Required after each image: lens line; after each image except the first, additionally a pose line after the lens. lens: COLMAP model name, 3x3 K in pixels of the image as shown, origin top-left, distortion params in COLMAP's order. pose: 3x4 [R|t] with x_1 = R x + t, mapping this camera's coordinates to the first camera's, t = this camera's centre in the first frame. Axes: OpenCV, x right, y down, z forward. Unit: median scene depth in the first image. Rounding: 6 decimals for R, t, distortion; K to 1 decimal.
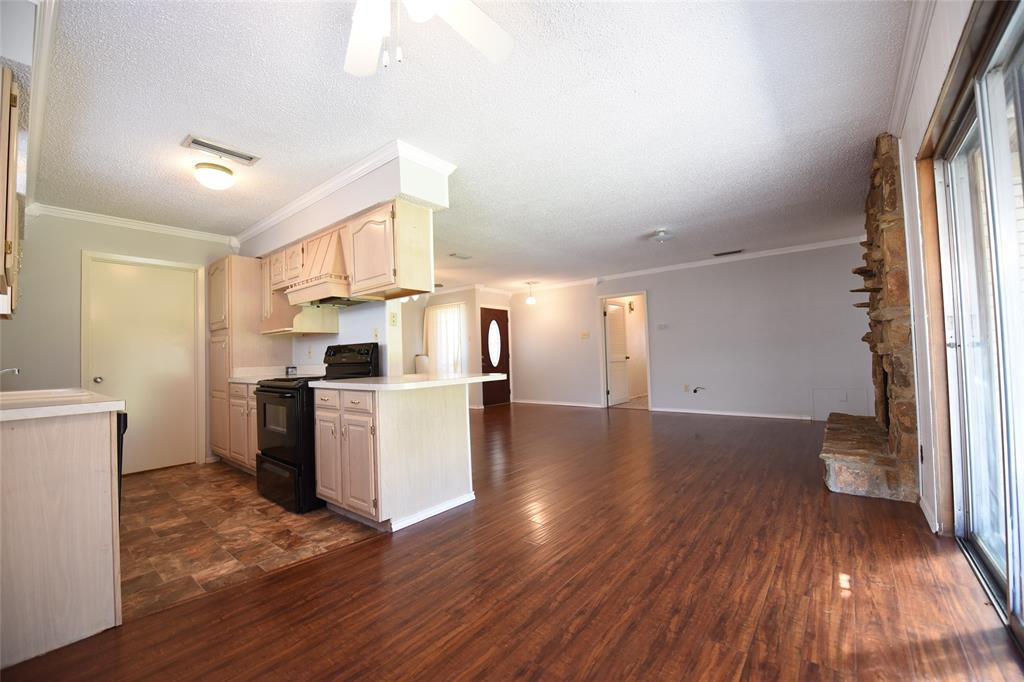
lens RADIAL K [[410.3, 0, 513.1], [0, 410.3, 344.9], [0, 0, 1]] dist [-0.013508, -0.001928]
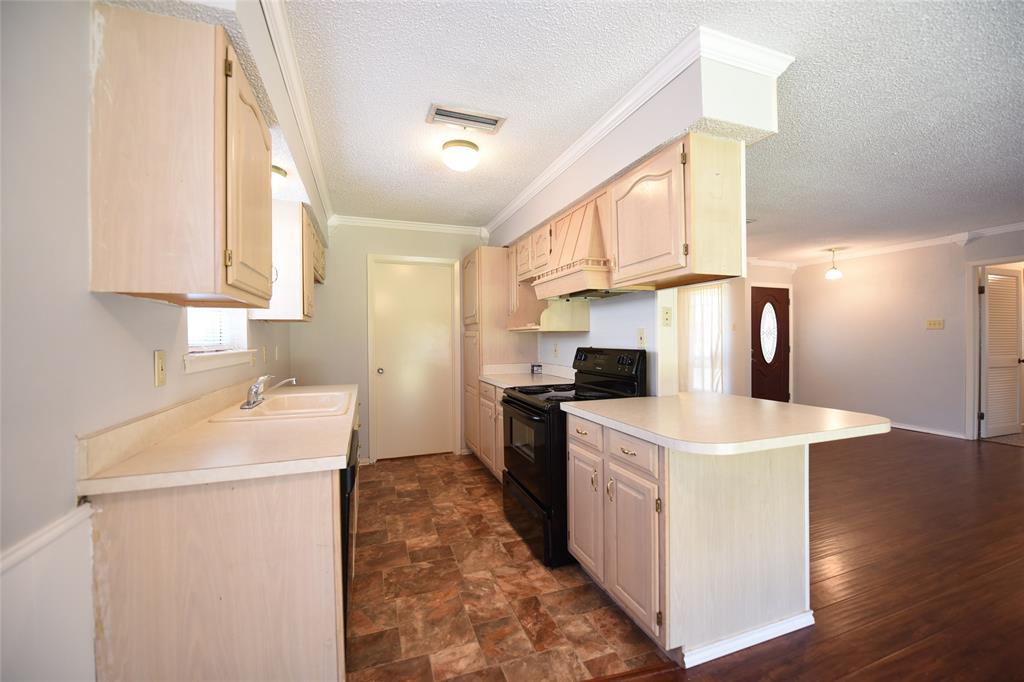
lens RADIAL K [[410.3, 0, 519.4], [0, 410.3, 342.1], [0, 0, 1]] dist [-0.013508, -0.001928]
pose [[0.863829, 0.025355, -0.503146, -0.175974], [-0.002123, 0.998907, 0.046694, -0.057588], [0.503780, -0.039268, 0.862939, 0.290346]]
